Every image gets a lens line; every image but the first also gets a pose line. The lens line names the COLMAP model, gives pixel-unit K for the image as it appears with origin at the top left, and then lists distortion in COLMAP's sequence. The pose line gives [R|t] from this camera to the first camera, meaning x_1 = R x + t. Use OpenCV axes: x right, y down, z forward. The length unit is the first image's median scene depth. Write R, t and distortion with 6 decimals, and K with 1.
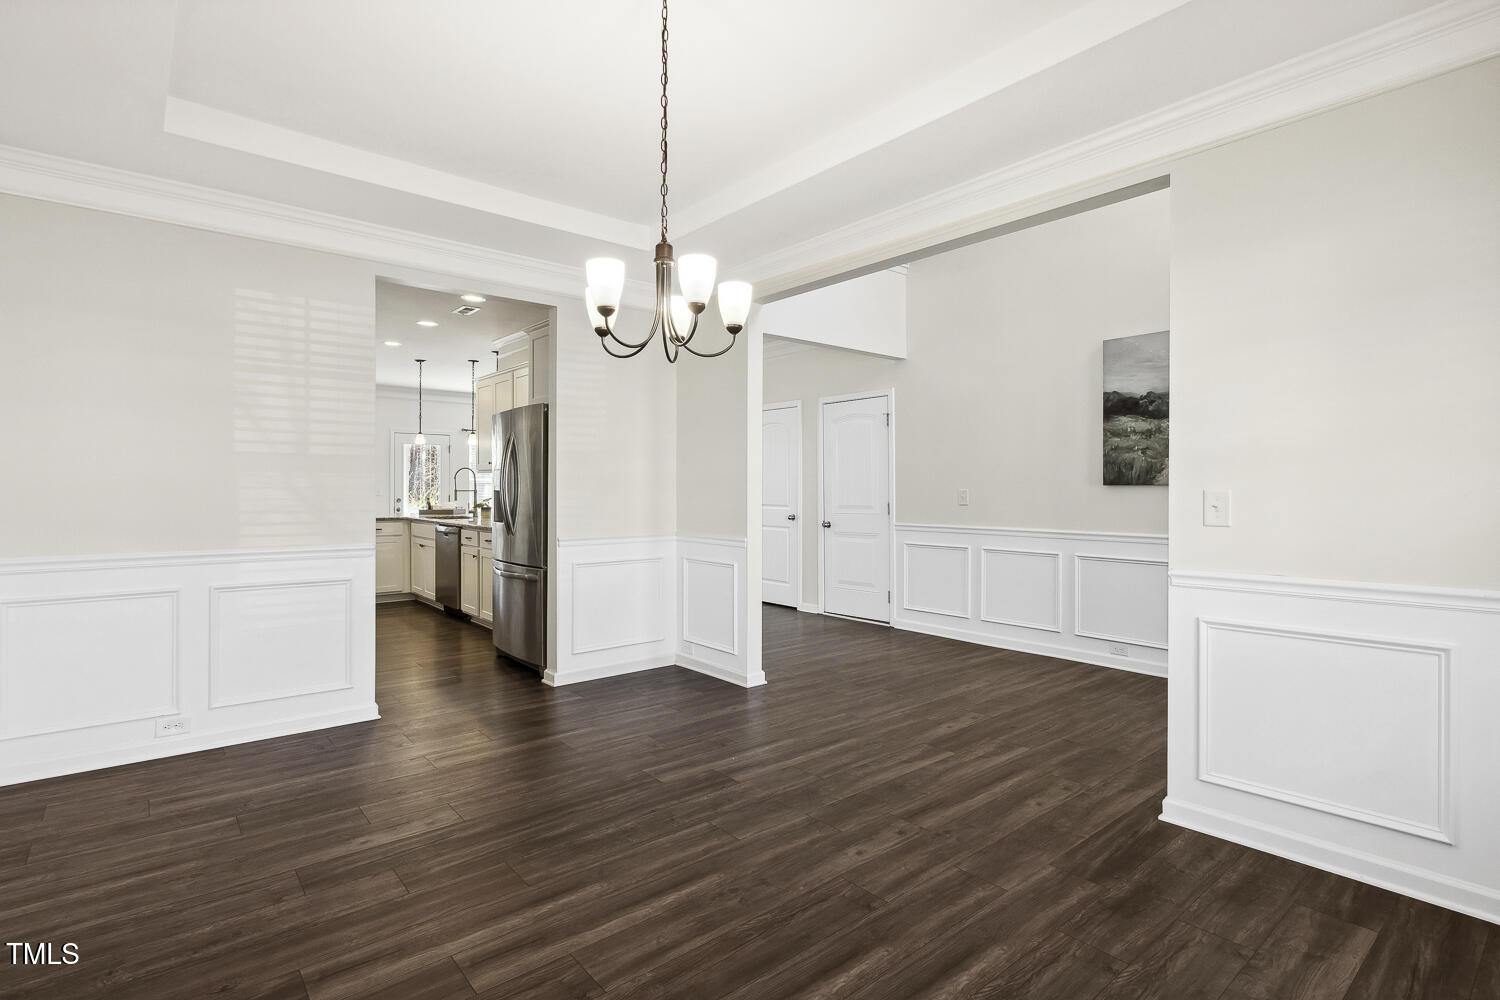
lens RADIAL K [[737.6, 0, 747.5], [0, 737.6, 493.8], [0, 0, 1]] dist [-0.009453, 0.000496]
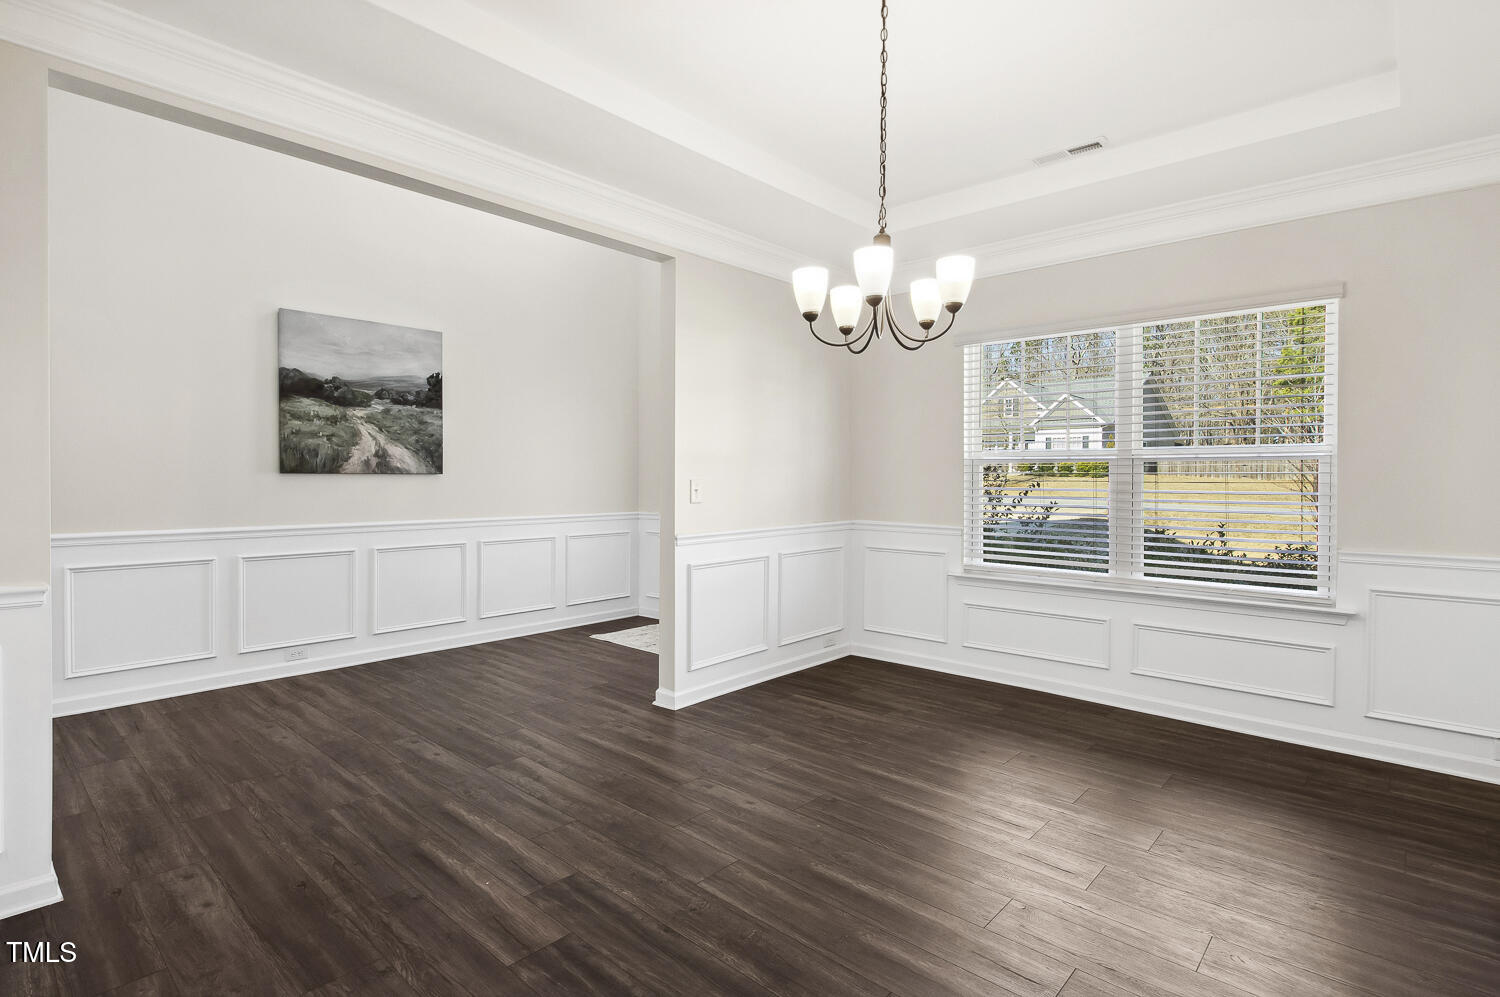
lens RADIAL K [[737.6, 0, 751.0], [0, 737.6, 492.2], [0, 0, 1]] dist [-0.009453, 0.000496]
pose [[-0.139919, -0.023154, 0.989892, -0.636360], [0.002496, 0.999715, 0.023737, -0.011167], [-0.990160, 0.005792, -0.139821, 0.767160]]
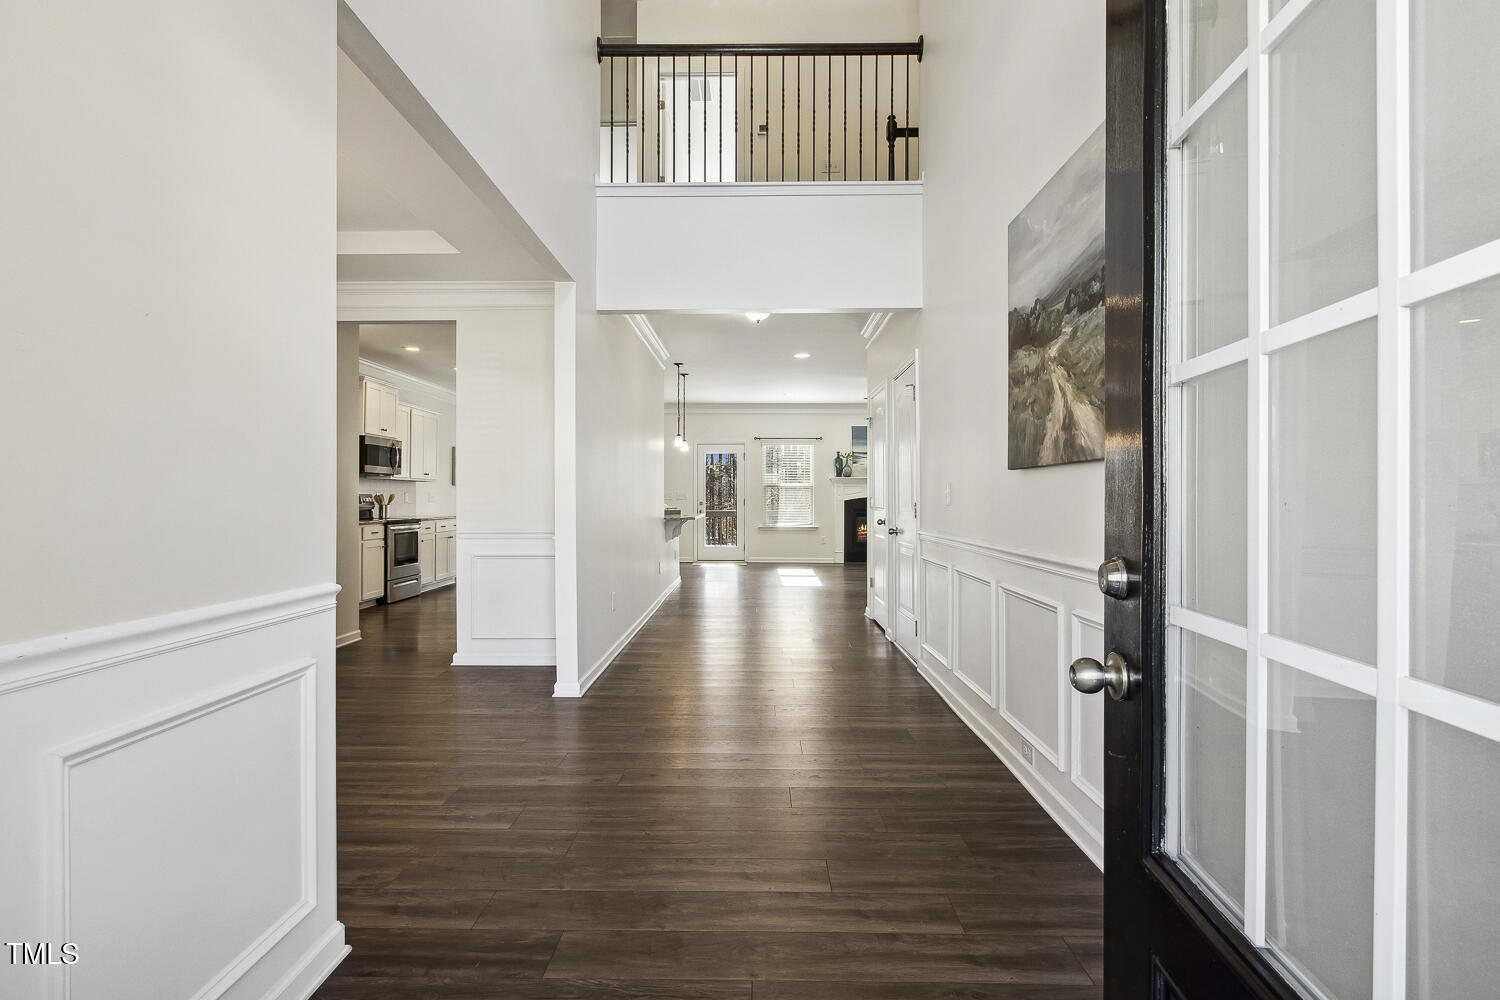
lens RADIAL K [[737.6, 0, 744.9], [0, 737.6, 502.9], [0, 0, 1]] dist [-0.009453, 0.000496]
pose [[0.753942, 0.002681, -0.656935, 0.967444], [-0.002518, 0.999996, 0.001191, 0.020461], [0.656936, 0.000756, 0.753946, 0.561265]]
